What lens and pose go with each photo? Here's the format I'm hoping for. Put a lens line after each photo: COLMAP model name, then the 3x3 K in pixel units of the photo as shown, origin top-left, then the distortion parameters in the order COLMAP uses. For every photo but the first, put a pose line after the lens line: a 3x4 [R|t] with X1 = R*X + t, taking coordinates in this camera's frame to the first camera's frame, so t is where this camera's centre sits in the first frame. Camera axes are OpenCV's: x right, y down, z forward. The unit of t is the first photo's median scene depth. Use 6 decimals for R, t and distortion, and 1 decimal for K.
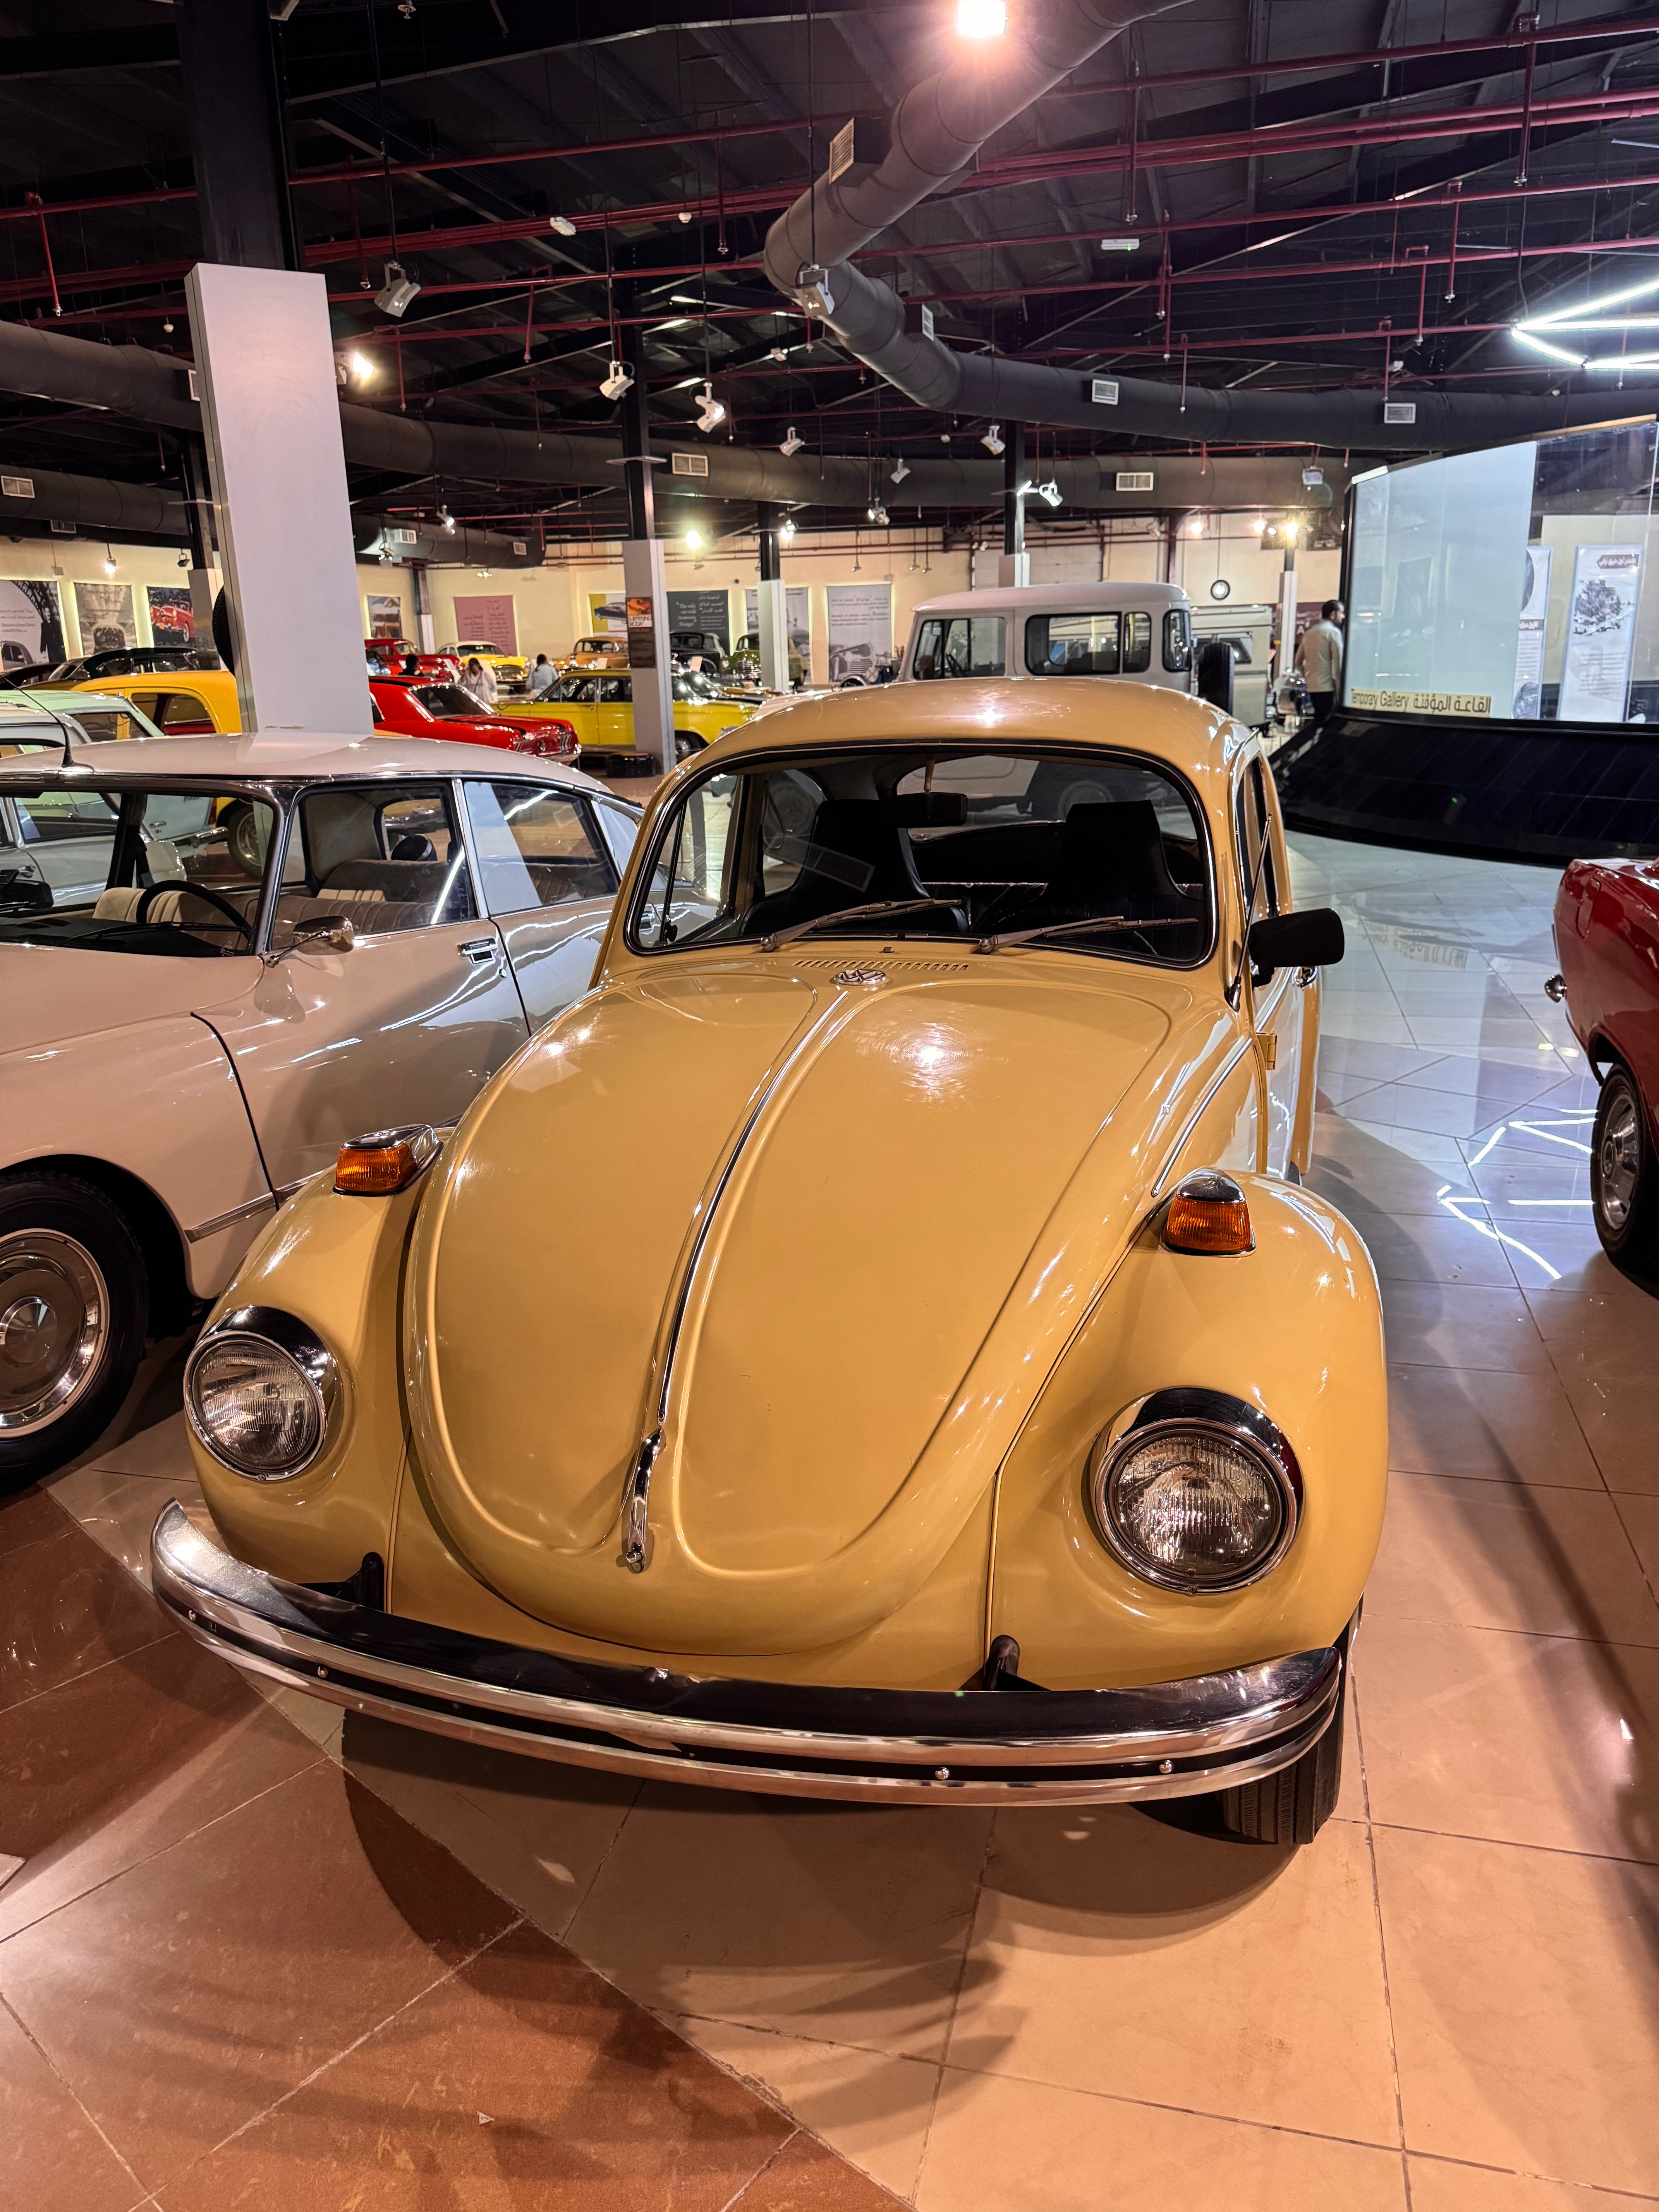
lens RADIAL K [[1571.7, 0, 831.1], [0, 1571.7, 1095.5], [0, 0, 1]] dist [-0.002083, -0.014610]
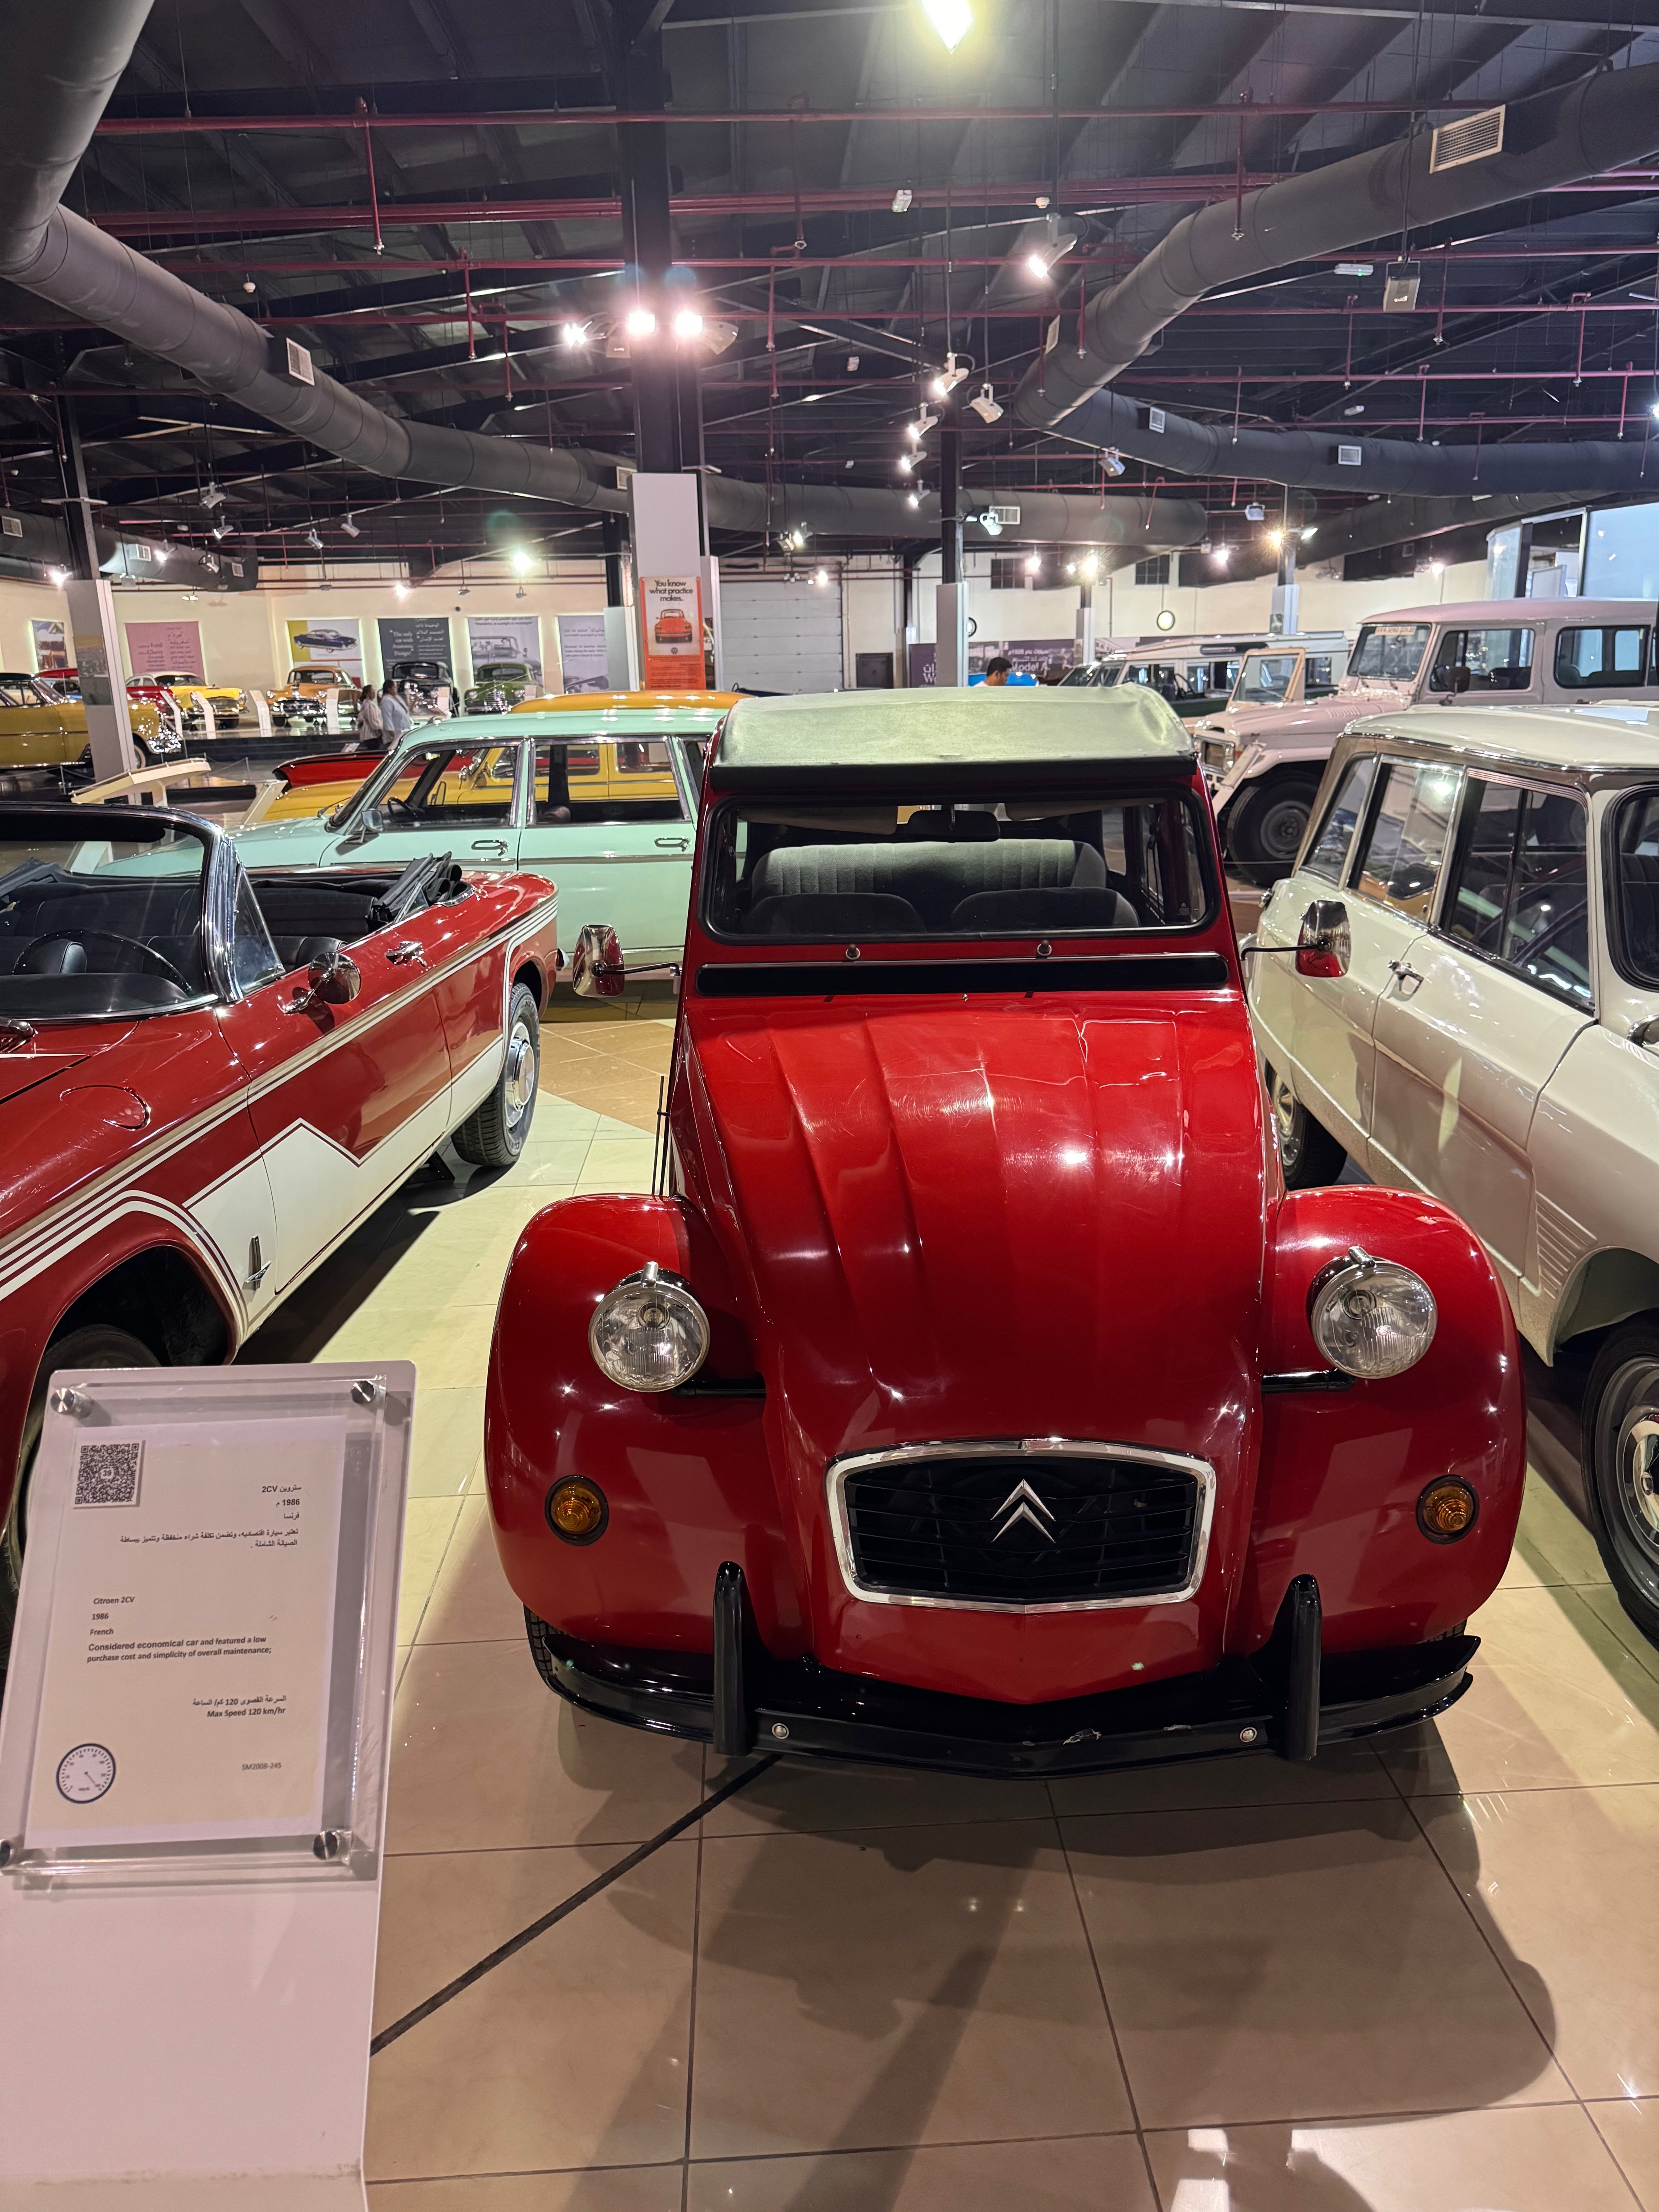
lens RADIAL K [[1571.7, 0, 826.9], [0, 1571.7, 1108.0], [0, 0, 1]] dist [-0.002083, -0.014610]
pose [[0.963018, -0.065483, 0.261358, -0.173096], [0.069562, 0.997557, -0.006377, -0.008484], [-0.260302, 0.024321, 0.965221, 0.050158]]
